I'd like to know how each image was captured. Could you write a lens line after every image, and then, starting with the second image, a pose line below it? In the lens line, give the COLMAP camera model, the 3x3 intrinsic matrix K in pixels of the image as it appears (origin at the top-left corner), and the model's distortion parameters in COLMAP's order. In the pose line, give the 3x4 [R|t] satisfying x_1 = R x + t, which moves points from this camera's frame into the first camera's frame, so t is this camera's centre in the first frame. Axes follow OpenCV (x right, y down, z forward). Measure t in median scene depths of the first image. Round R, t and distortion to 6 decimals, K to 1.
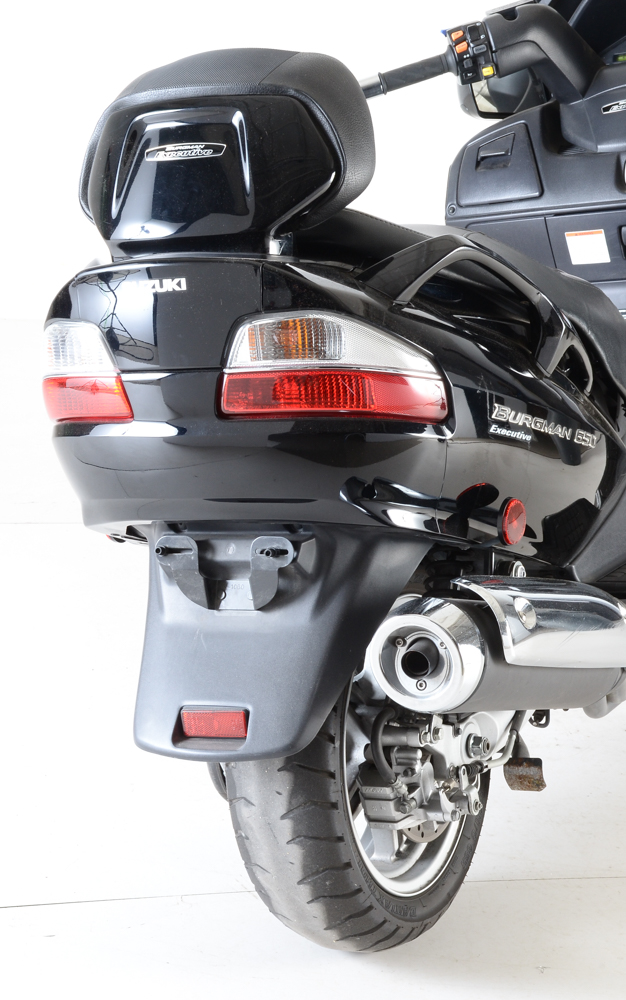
lens RADIAL K [[2323.5, 0, 313.0], [0, 2323.5, 500.0], [0, 0, 1]] dist [0.022834, 4.197074]
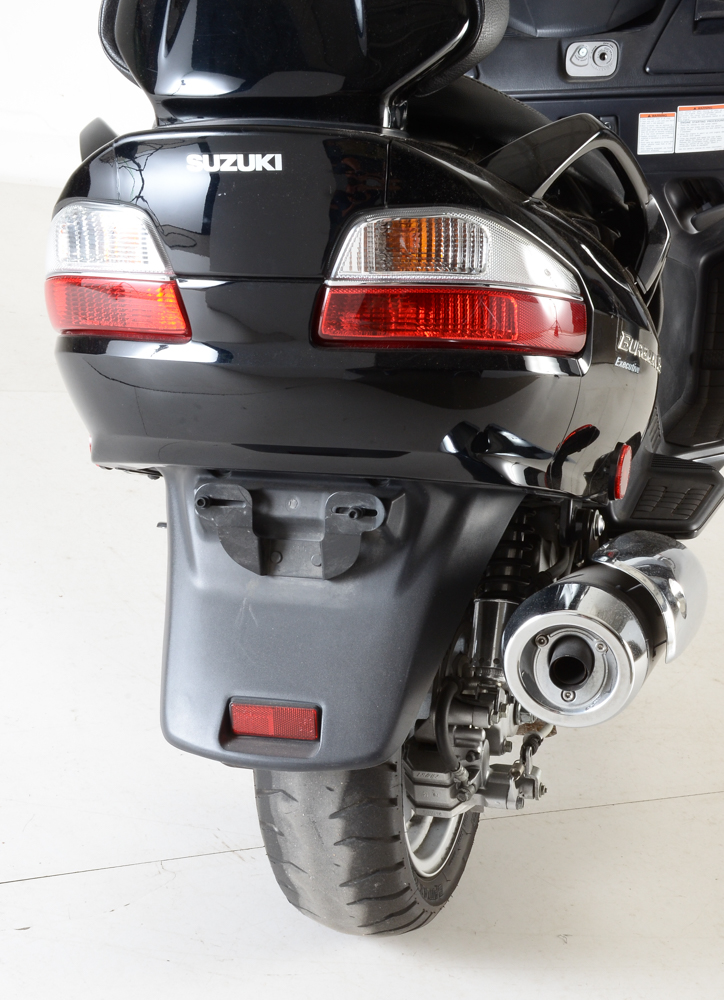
lens RADIAL K [[1713.7, 0, 360.1], [0, 1713.7, 549.0], [0, 0, 1]] dist [0.025381, 0.729061]
pose [[0.980012, 0.009003, 0.198735, -0.130204], [-0.034805, 0.991327, 0.126723, -0.038737], [-0.195871, -0.131107, 0.971826, 0.420783]]
